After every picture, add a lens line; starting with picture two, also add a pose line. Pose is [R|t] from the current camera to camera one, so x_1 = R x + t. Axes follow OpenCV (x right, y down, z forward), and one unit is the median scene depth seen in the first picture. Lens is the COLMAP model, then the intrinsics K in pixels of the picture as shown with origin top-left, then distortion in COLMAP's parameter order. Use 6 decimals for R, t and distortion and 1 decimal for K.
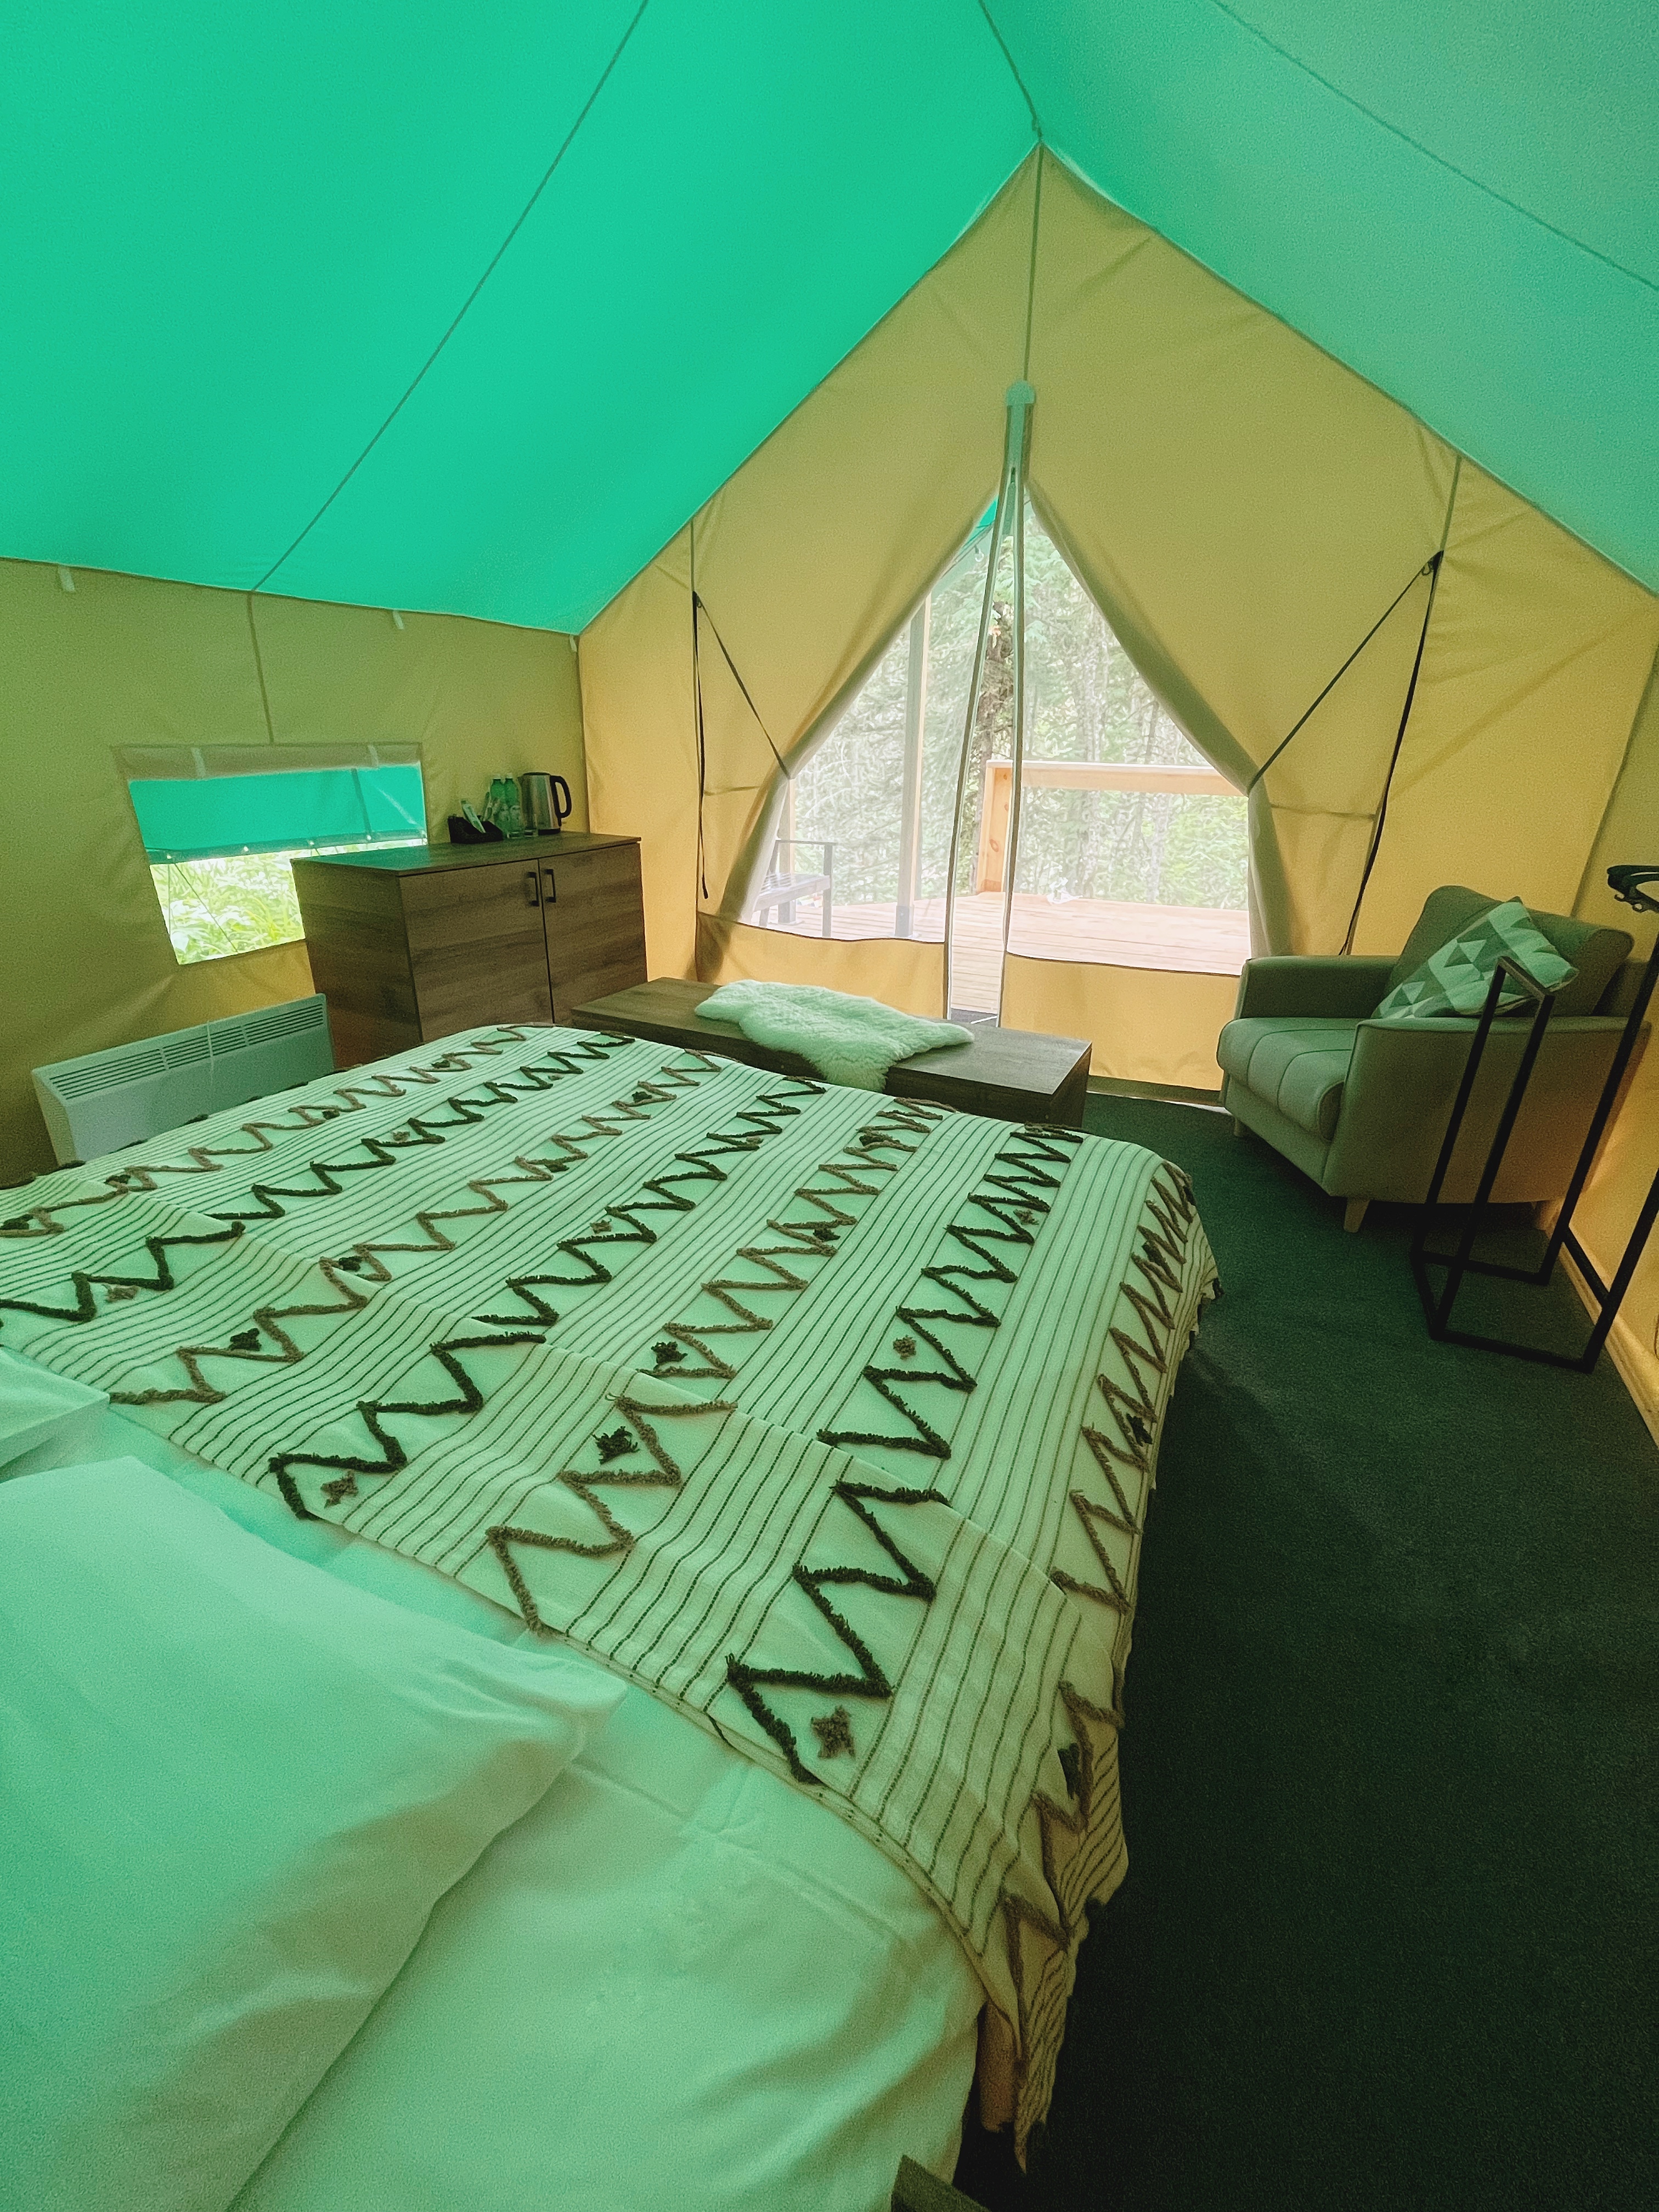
lens RADIAL K [[892.0, 0, 839.1], [0, 892.0, 1112.8], [0, 0, 1]] dist [-0.002787, -0.000081]
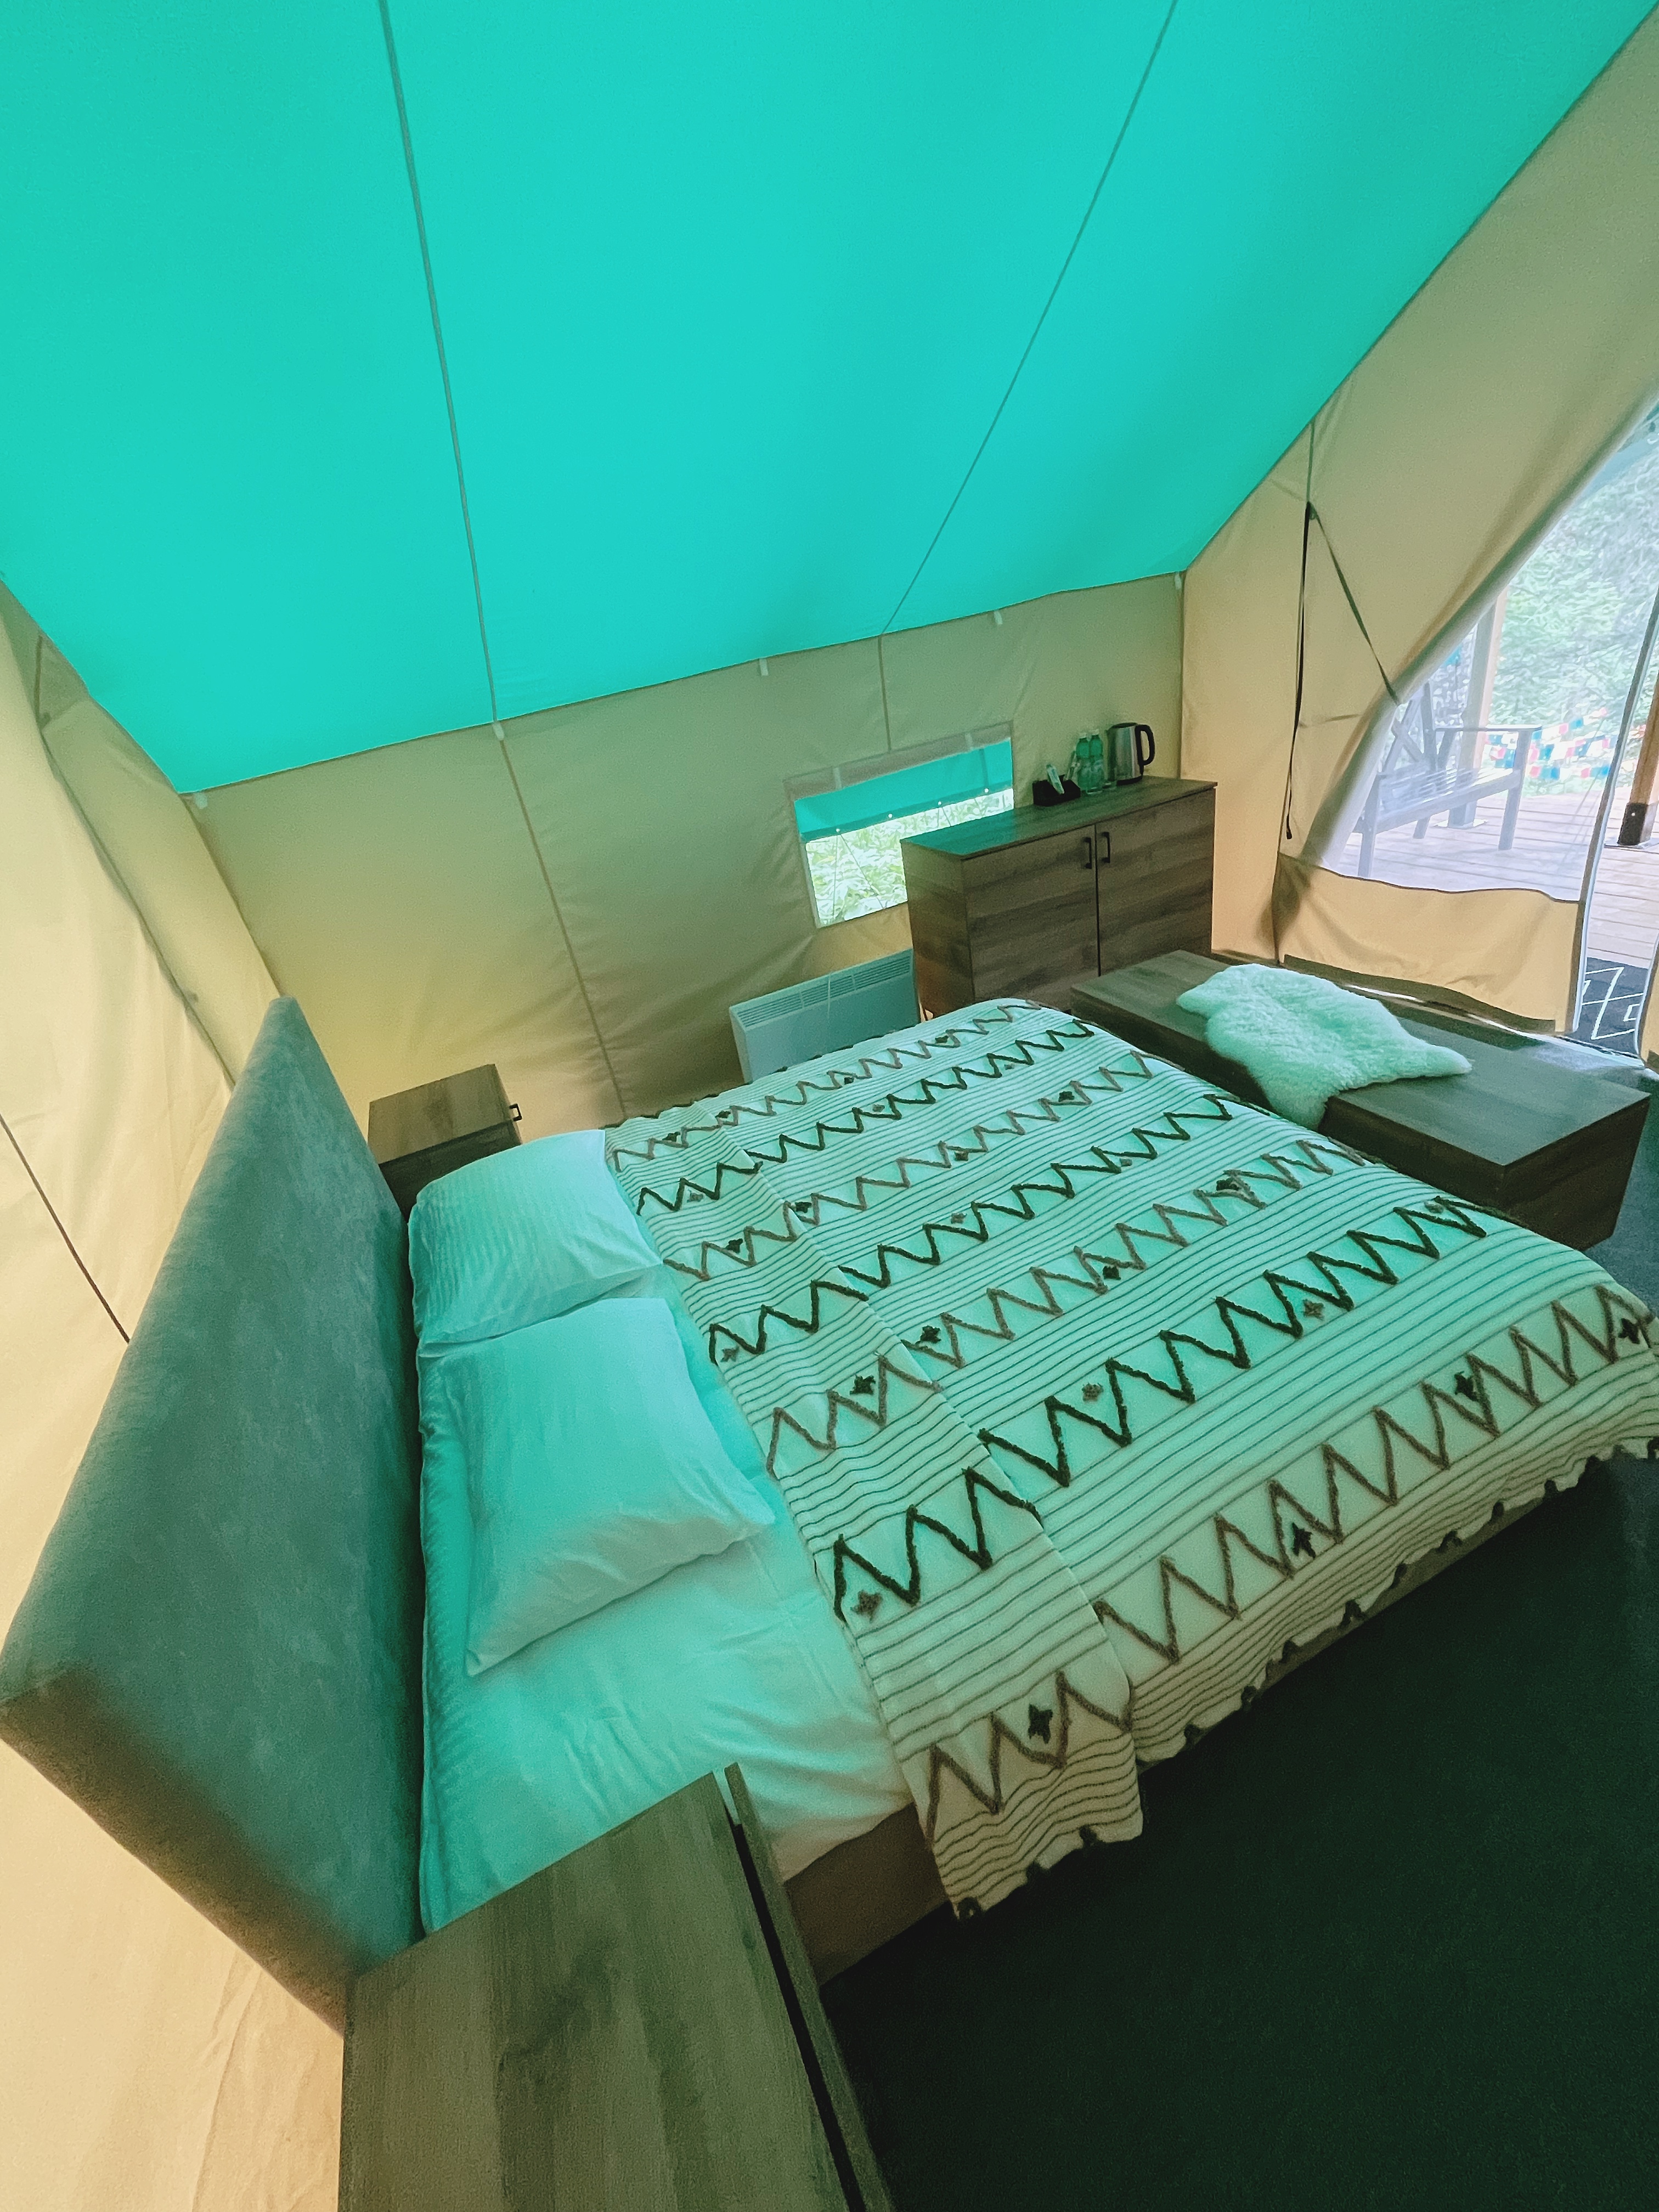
lens RADIAL K [[892.0, 0, 841.6], [0, 892.0, 1124.5], [0, 0, 1]] dist [-0.002787, -0.000081]
pose [[0.757354, 0.179854, -0.627748, 0.381405], [-0.083337, 0.980083, 0.180258, -0.217334], [0.647665, -0.084204, 0.757258, -0.099824]]
